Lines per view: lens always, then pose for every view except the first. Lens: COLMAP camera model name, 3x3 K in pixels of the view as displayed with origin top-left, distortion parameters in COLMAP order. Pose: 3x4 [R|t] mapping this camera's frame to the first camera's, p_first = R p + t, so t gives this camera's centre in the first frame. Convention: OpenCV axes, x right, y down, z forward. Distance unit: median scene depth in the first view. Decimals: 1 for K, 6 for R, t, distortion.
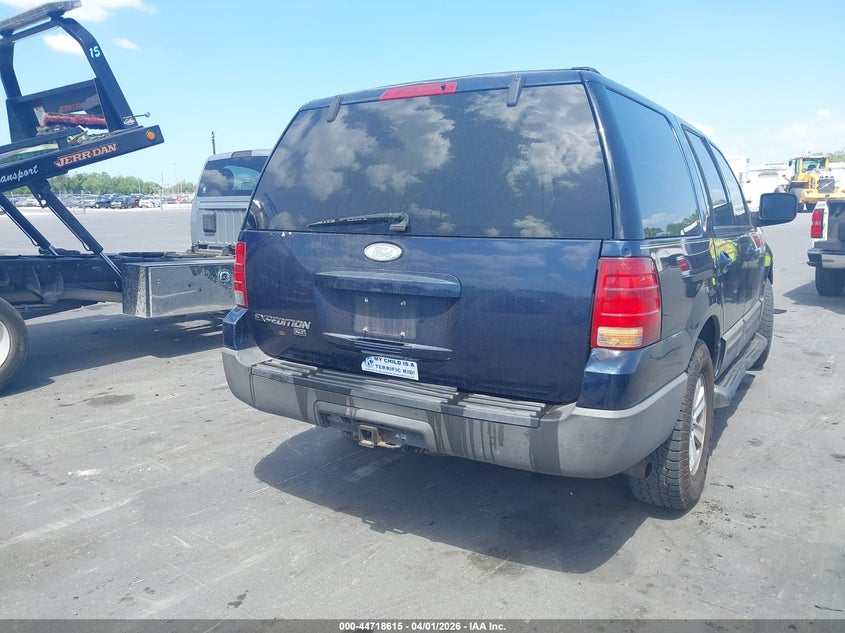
lens RADIAL K [[657.4, 0, 415.2], [0, 657.4, 308.1], [0, 0, 1]] dist [0.005123, -0.018738]
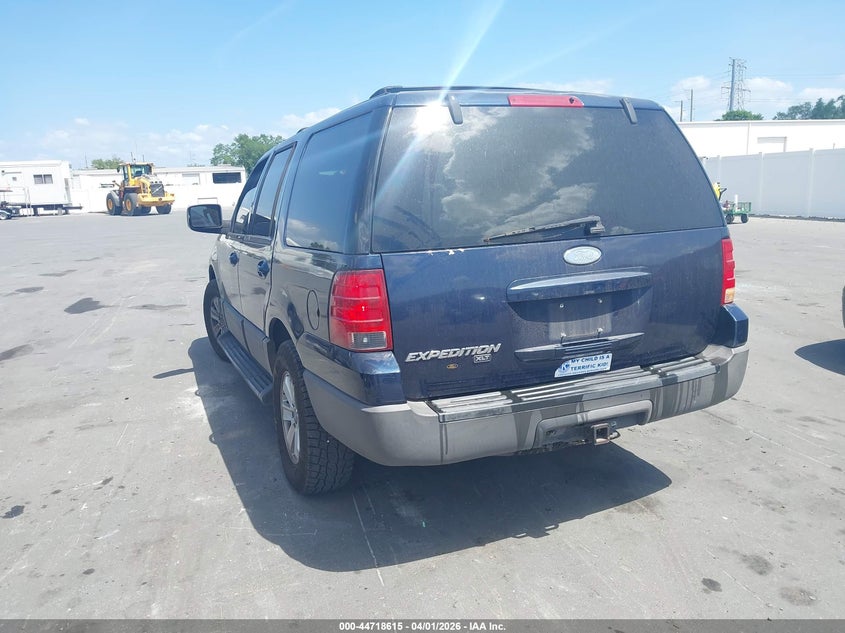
lens RADIAL K [[657.4, 0, 416.3], [0, 657.4, 323.2], [0, 0, 1]] dist [0.005123, -0.018738]
pose [[0.560525, -0.173980, 0.809656, -1.005864], [0.162655, 0.981768, 0.098358, -0.120032], [-0.812007, 0.076562, 0.578604, 0.602127]]
